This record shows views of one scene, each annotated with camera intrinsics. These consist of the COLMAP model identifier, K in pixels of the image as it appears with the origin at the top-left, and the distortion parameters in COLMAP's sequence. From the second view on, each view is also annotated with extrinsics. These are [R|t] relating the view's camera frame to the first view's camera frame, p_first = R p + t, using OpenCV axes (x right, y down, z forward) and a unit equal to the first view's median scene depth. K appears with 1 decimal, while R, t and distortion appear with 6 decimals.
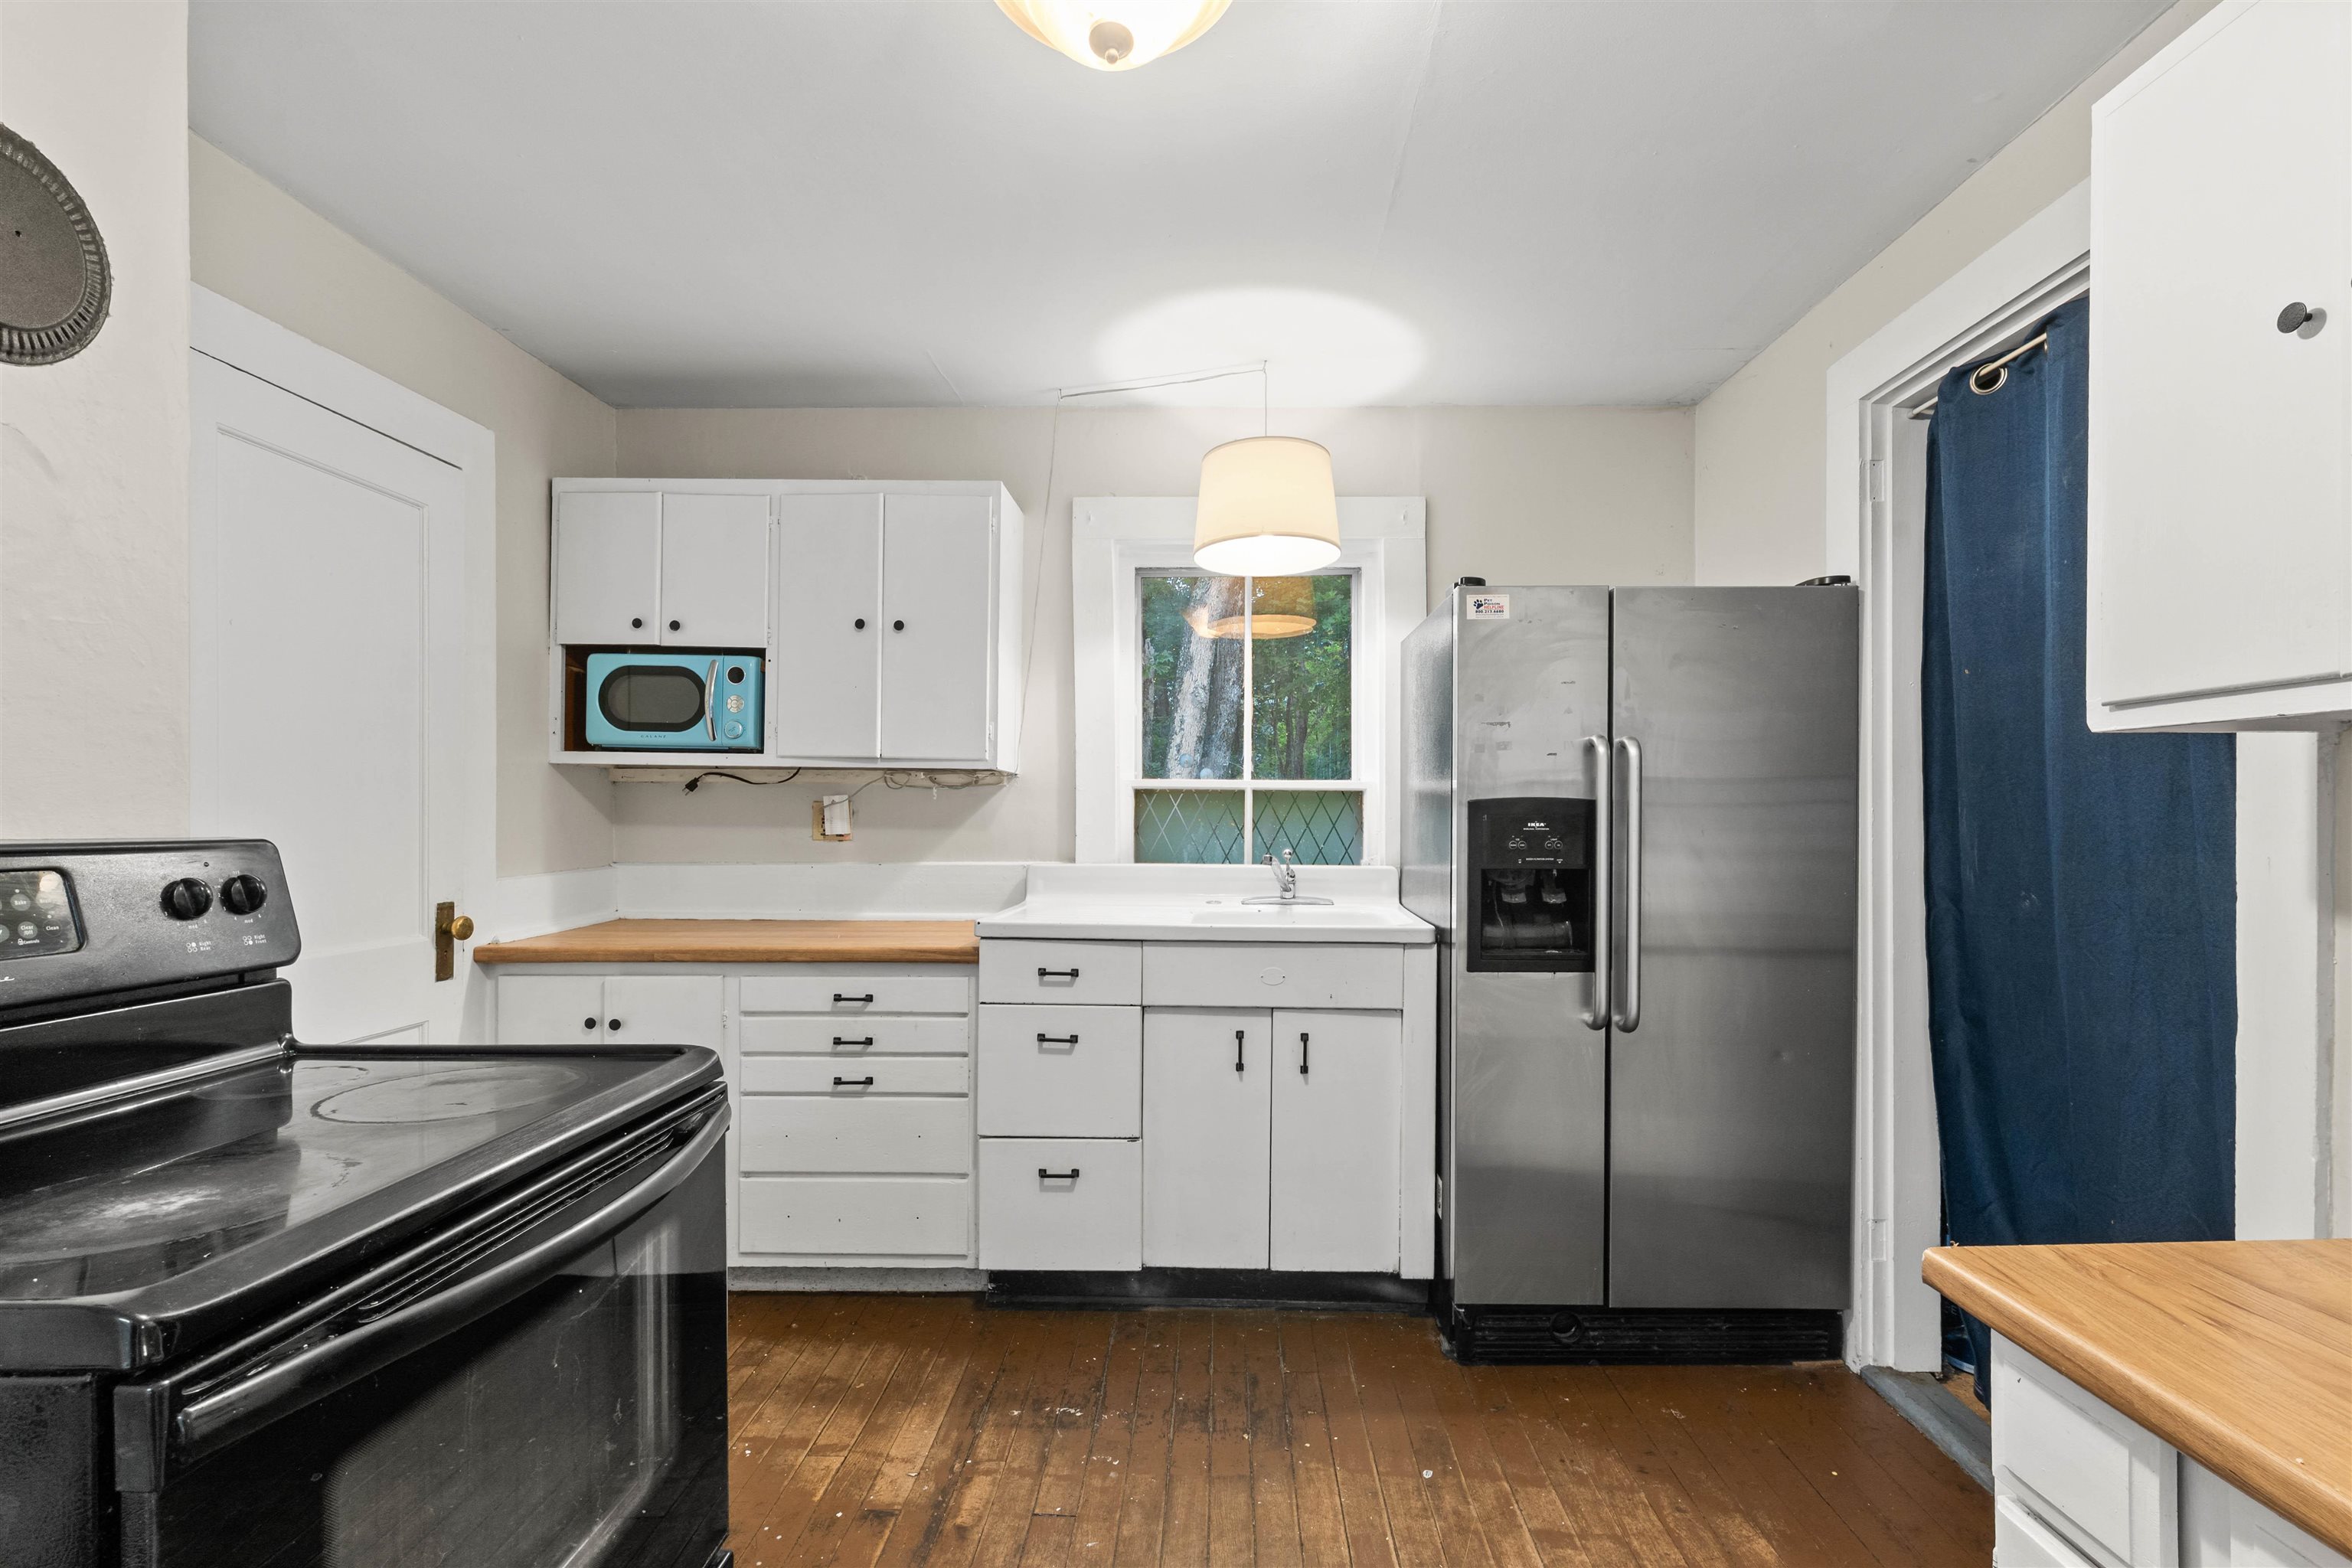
lens RADIAL K [[1050.4, 0, 1226.8], [0, 1050.4, 821.5], [0, 0, 1]] dist [0.001715, 0.001346]
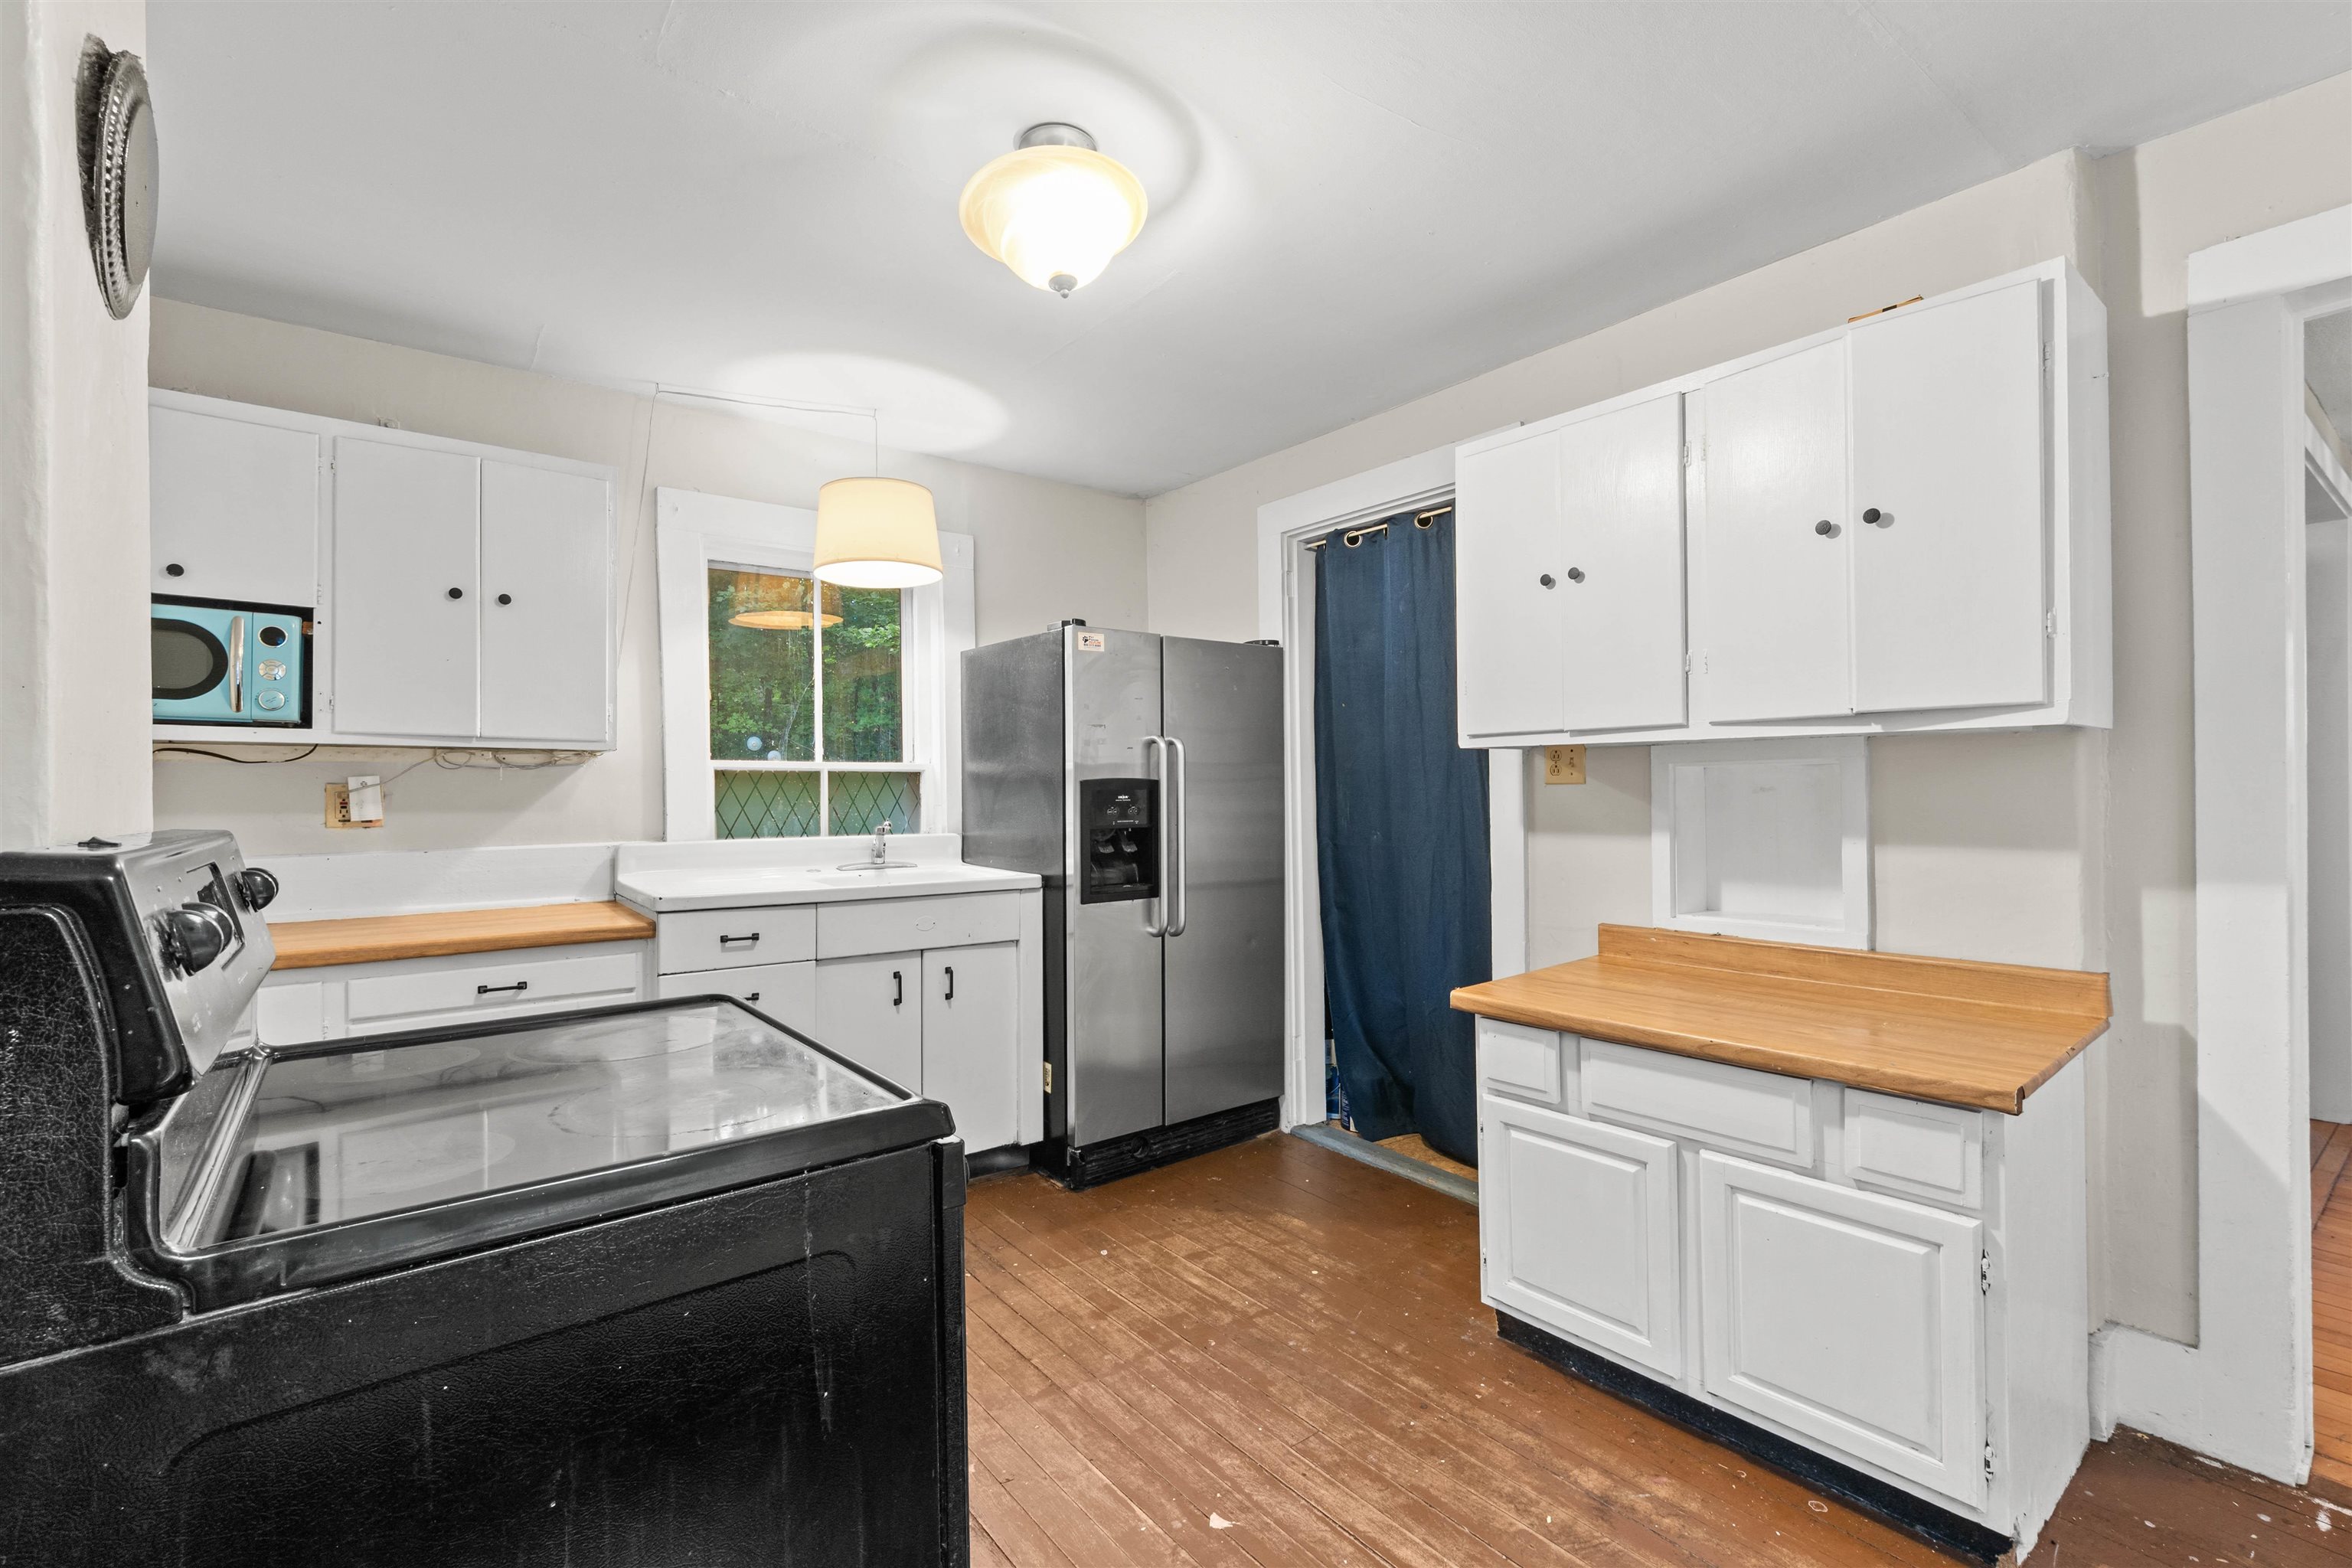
lens RADIAL K [[1050.4, 0, 1169.9], [0, 1050.4, 784.3], [0, 0, 1]] dist [0.001715, 0.001346]
pose [[0.782610, -0.006715, 0.622476, -0.493842], [0.013218, 0.999896, -0.005831, -0.004924], [-0.622371, 0.012791, 0.782617, -0.143517]]
